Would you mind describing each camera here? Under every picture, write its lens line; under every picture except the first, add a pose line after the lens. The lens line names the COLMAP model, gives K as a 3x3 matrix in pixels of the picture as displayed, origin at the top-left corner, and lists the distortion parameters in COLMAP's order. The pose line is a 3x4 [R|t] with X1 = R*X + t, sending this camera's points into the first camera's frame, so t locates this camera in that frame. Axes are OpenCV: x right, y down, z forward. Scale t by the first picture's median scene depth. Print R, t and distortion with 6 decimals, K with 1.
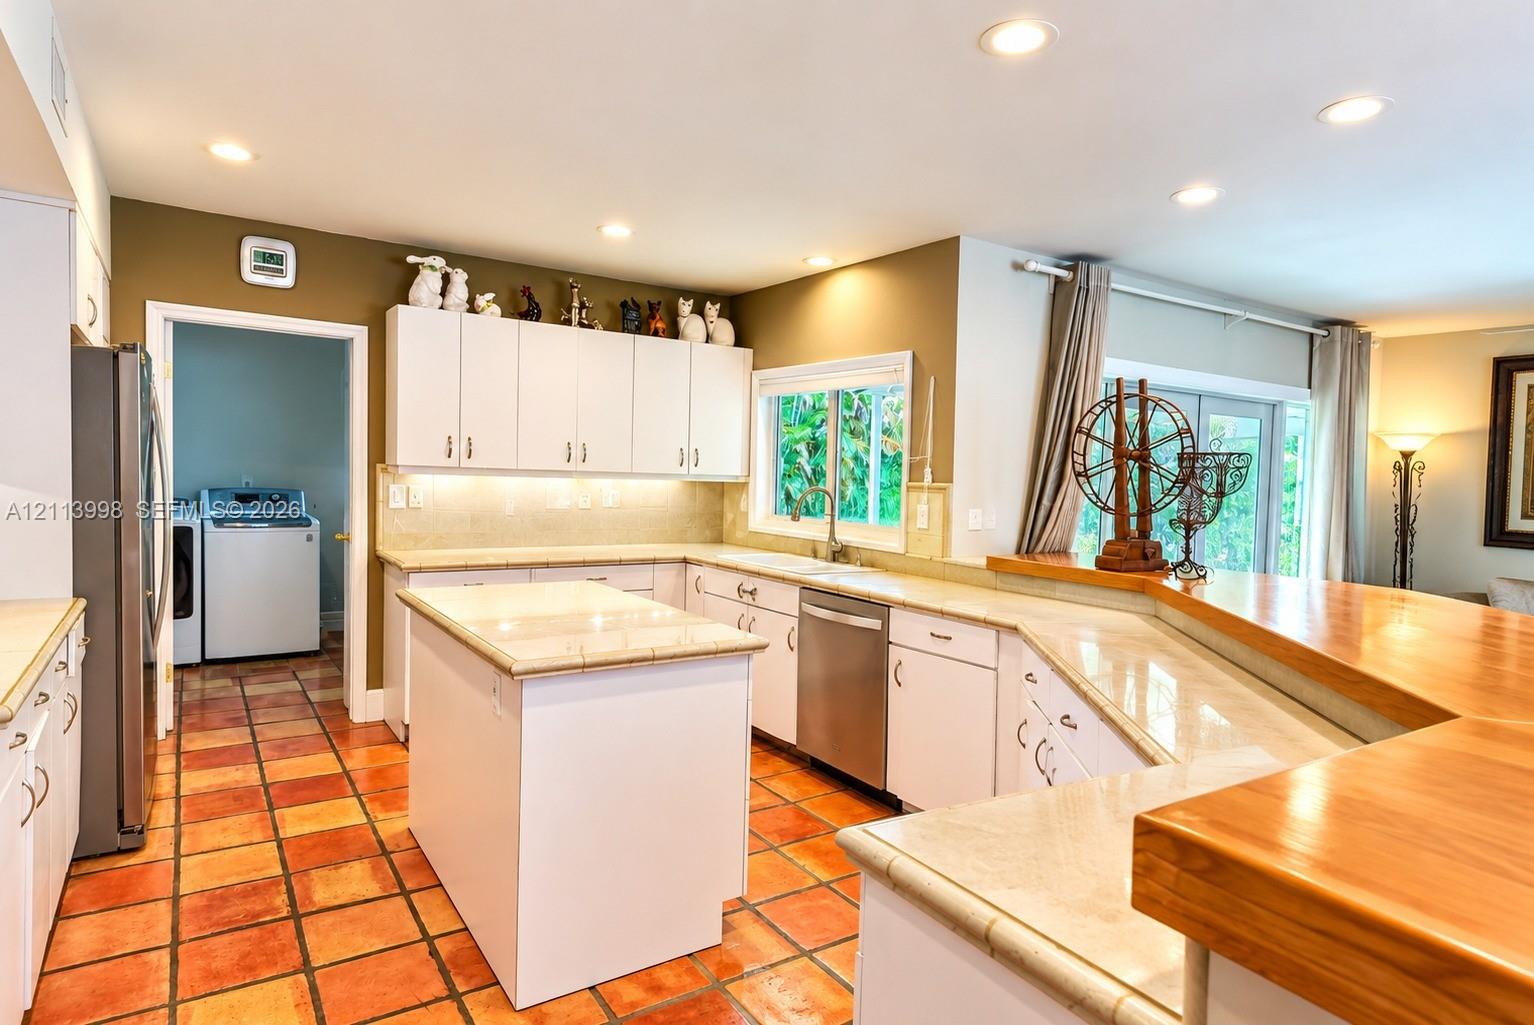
lens RADIAL K [[862.2, 0, 764.9], [0, 862.2, 519.9], [0, 0, 1]] dist [0.002810, 0.000832]
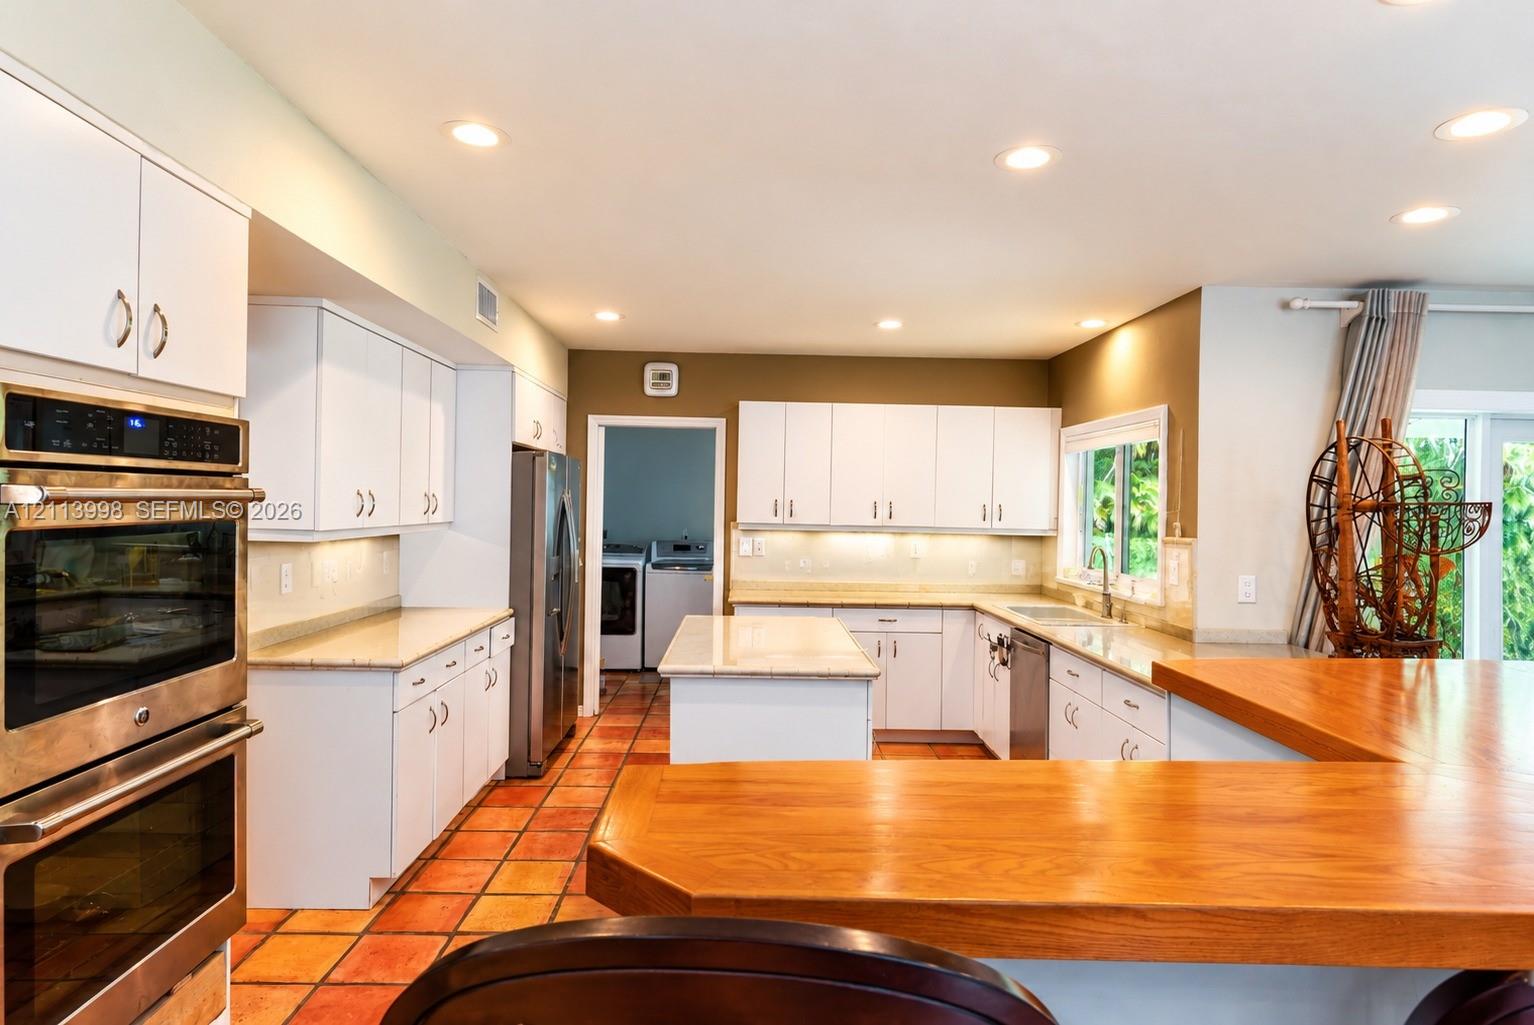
lens RADIAL K [[868.0, 0, 765.1], [0, 868.0, 501.5], [0, 0, 1]] dist [-0.000609, 0.000042]
pose [[0.843048, -0.021989, -0.537389, 0.320008], [-0.020949, 0.997063, -0.073662, -0.001095], [0.537430, 0.073358, 0.840112, -0.077386]]
